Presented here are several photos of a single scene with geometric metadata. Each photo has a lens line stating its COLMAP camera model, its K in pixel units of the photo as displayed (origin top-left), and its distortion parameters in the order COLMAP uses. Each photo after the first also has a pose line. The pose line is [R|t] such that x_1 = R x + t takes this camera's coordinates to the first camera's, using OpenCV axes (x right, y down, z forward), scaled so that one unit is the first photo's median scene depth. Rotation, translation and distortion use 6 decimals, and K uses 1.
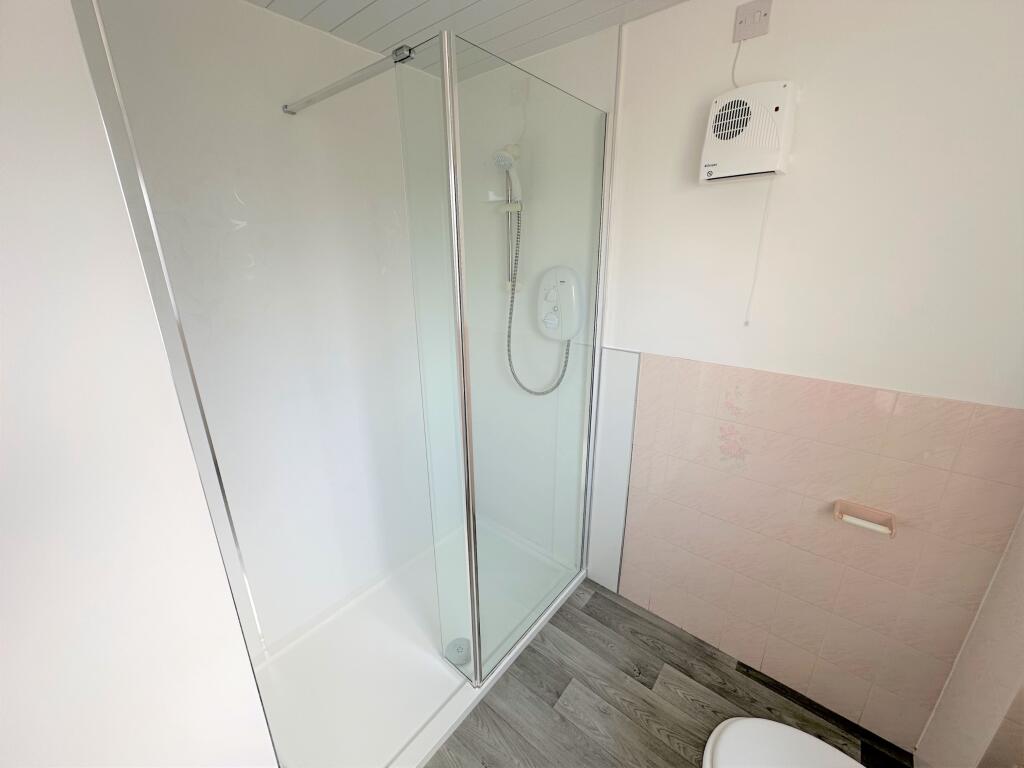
lens RADIAL K [[408.1, 0, 513.6], [0, 408.1, 381.4], [0, 0, 1]] dist [-0.001390, 0.000500]
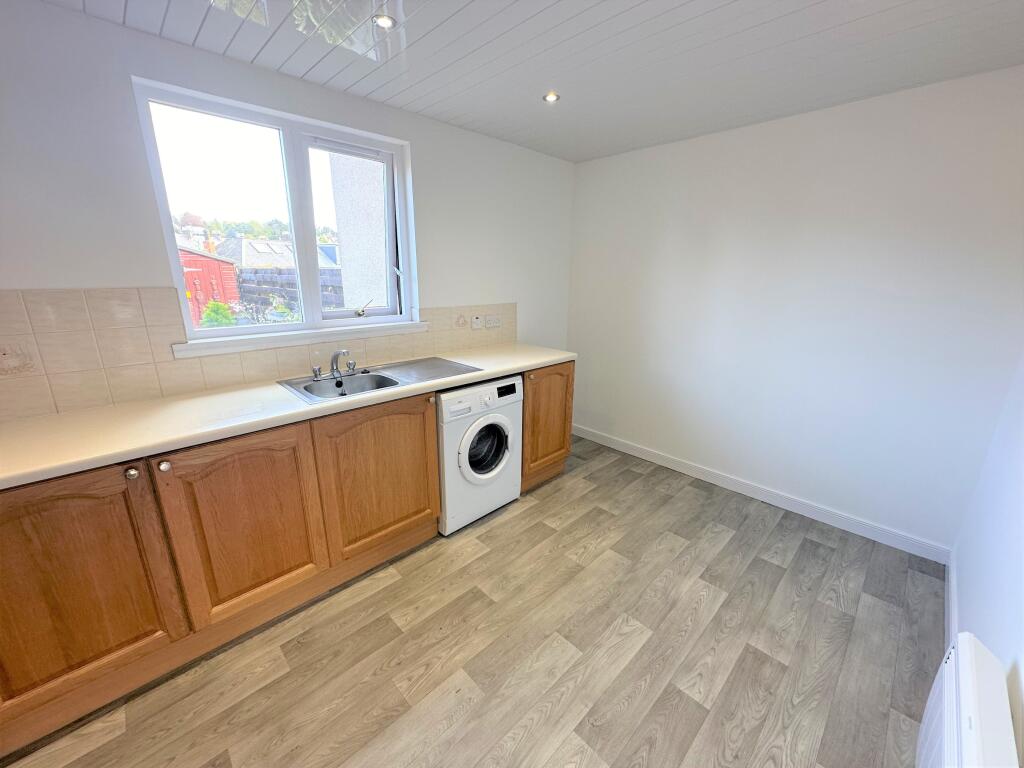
lens RADIAL K [[408.1, 0, 511.9], [0, 408.1, 382.0], [0, 0, 1]] dist [-0.001390, 0.000500]
pose [[-0.116747, 0.263168, -0.957660, 0.986646], [-0.316806, 0.904012, 0.287047, -0.120940], [0.941278, 0.336904, -0.022168, 0.646034]]
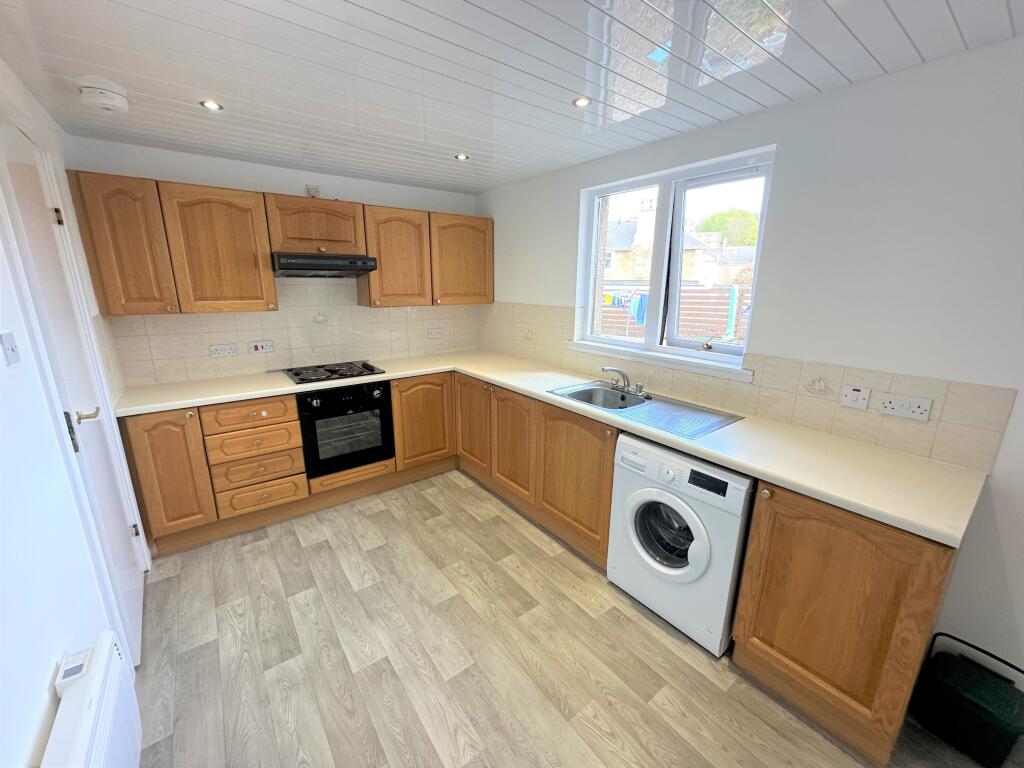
lens RADIAL K [[408.1, 0, 510.9], [0, 408.1, 381.3], [0, 0, 1]] dist [-0.001390, 0.000500]
pose [[-0.971015, -0.057772, 0.231930, -0.215111], [0.074343, 0.849218, 0.522782, -0.457805], [-0.227162, 0.524872, -0.820309, 1.449280]]
